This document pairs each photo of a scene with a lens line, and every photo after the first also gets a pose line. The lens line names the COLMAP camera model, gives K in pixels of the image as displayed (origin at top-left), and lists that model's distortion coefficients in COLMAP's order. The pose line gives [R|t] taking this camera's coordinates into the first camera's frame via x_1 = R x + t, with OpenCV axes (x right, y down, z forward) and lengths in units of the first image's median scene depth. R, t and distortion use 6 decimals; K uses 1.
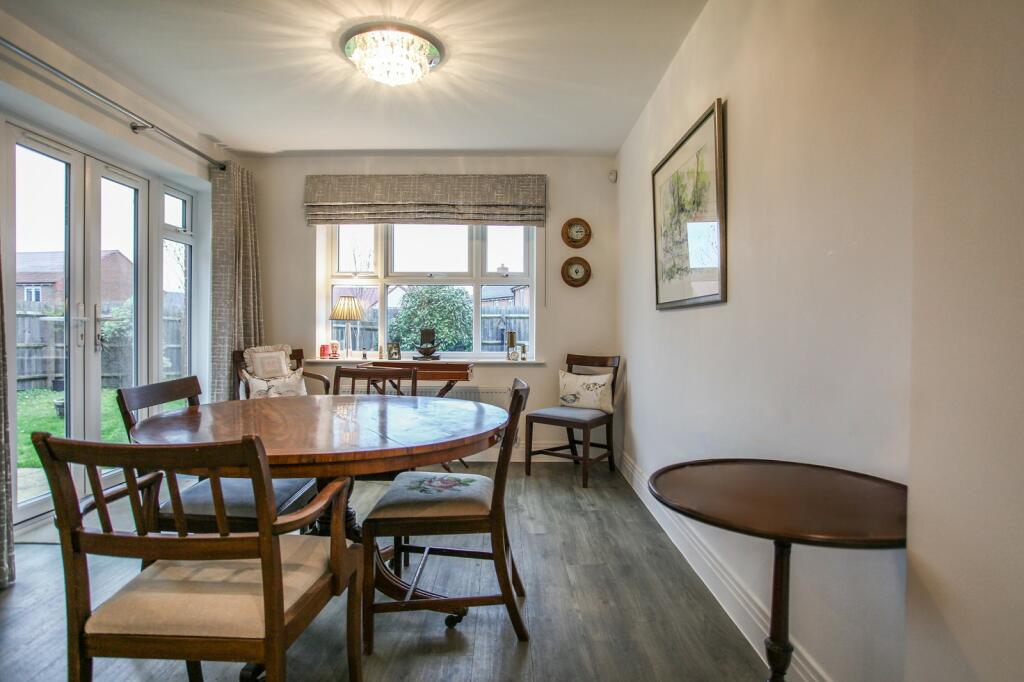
lens RADIAL K [[555.1, 0, 506.6], [0, 555.1, 332.2], [0, 0, 1]] dist [-0.002769, 0.000185]
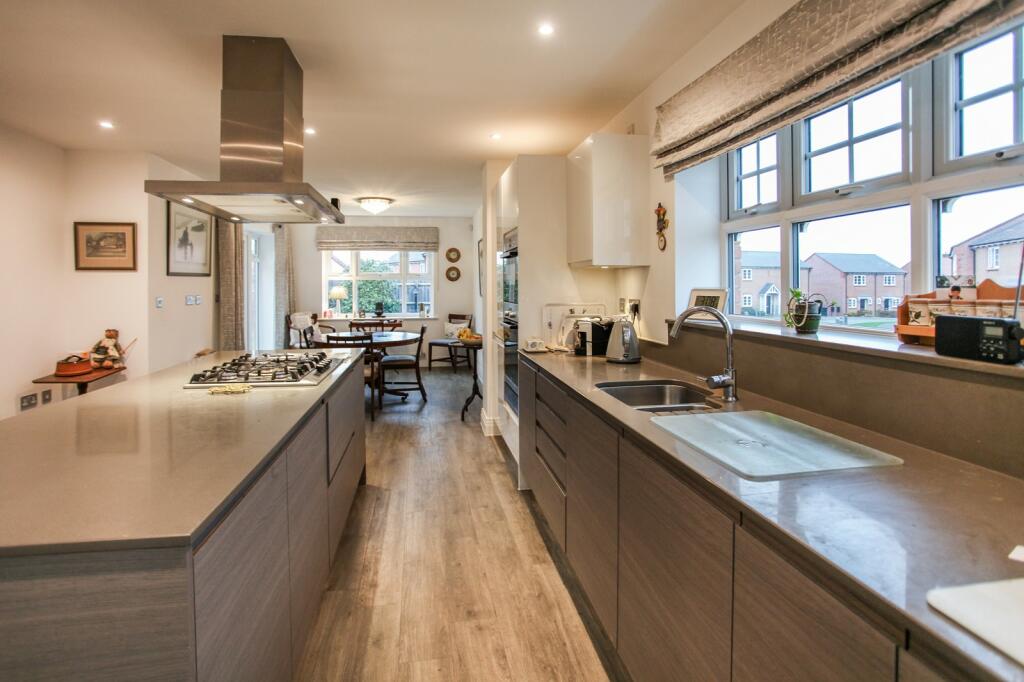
lens RADIAL K [[520.0, 0, 520.0], [0, 520.0, 279.1], [0, 0, 1]] dist [-0.027978, 0.001378]
pose [[0.981327, -0.005480, 0.192267, -0.003003], [0.008302, 0.999869, -0.013880, -0.061101], [-0.192165, 0.015217, 0.981245, -0.964443]]
